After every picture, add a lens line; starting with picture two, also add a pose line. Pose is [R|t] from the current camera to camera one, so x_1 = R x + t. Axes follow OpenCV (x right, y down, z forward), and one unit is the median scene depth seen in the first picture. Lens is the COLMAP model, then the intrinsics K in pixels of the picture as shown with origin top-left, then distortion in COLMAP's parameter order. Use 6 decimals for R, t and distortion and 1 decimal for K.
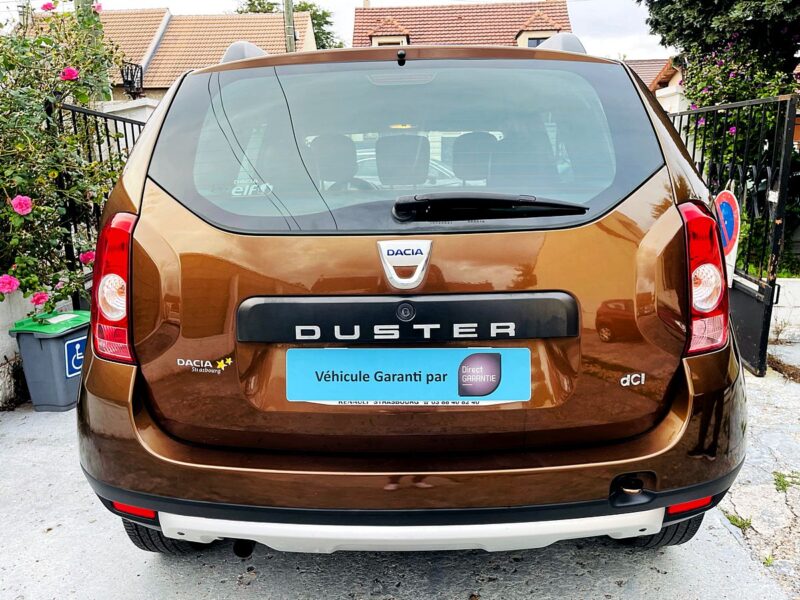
lens RADIAL K [[597.8, 0, 399.8], [0, 597.8, 291.4], [0, 0, 1]] dist [0.071792, -0.115397]
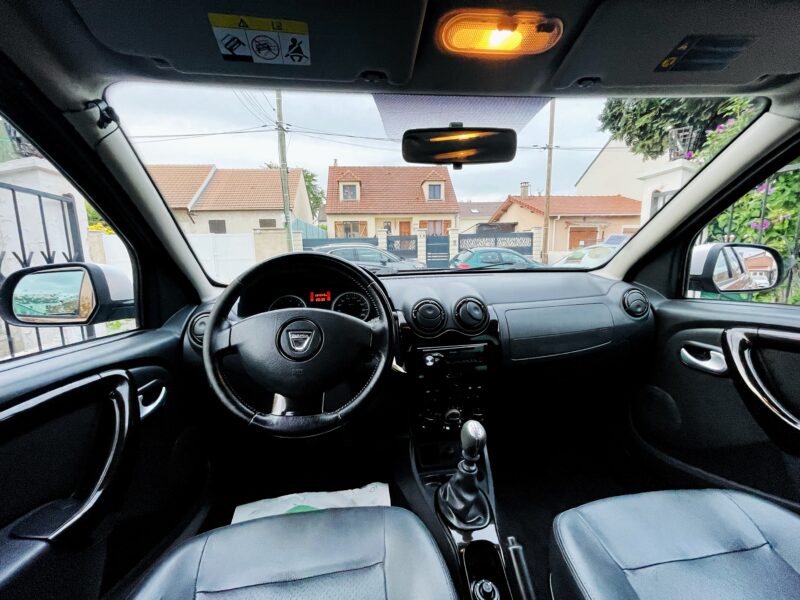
lens RADIAL K [[318.7, 0, 400.0], [0, 318.7, 300.0], [0, 0, 1]] dist [-0.000228, 0.000003]
pose [[0.990287, -0.024358, 0.136891, -0.153133], [0.034247, 0.996934, -0.070355, -0.434526], [-0.134757, 0.074359, 0.988085, 2.385745]]
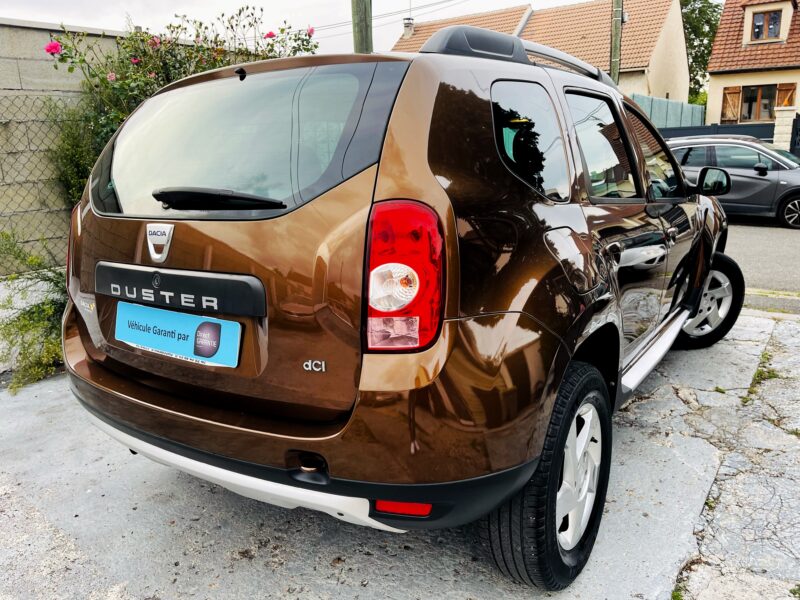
lens RADIAL K [[613.7, 0, 400.0], [0, 613.7, 300.0], [0, 0, 1]] dist [0.072394, -0.145629]
pose [[0.838238, 0.108789, -0.534342, 1.108309], [-0.098098, 0.993995, 0.048483, -0.037525], [0.536408, 0.011777, 0.843877, 0.164510]]
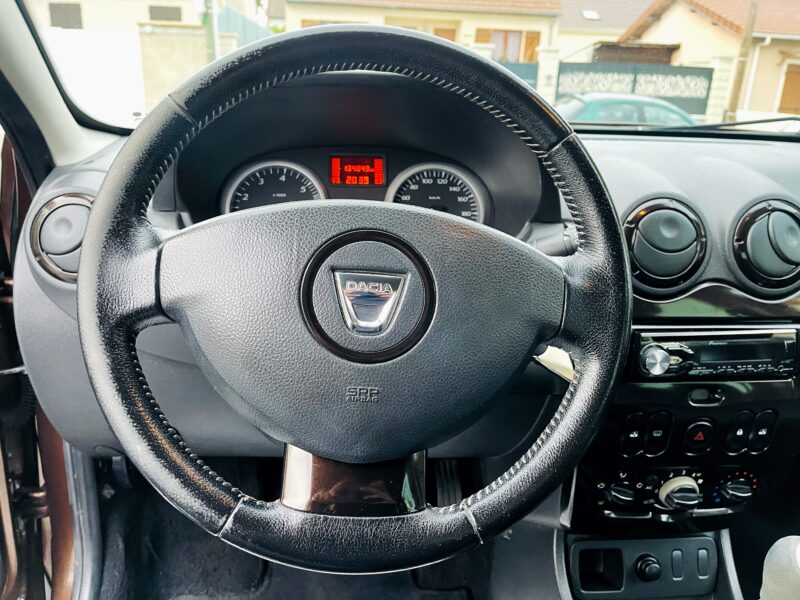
lens RADIAL K [[597.8, 0, 399.8], [0, 597.8, 291.4], [0, 0, 1]] dist [0.071792, -0.115397]
pose [[0.992608, 0.022887, 0.119187, -0.381922], [-0.034476, 0.994775, 0.096098, -0.460826], [-0.116365, -0.099497, 0.988210, 2.817124]]
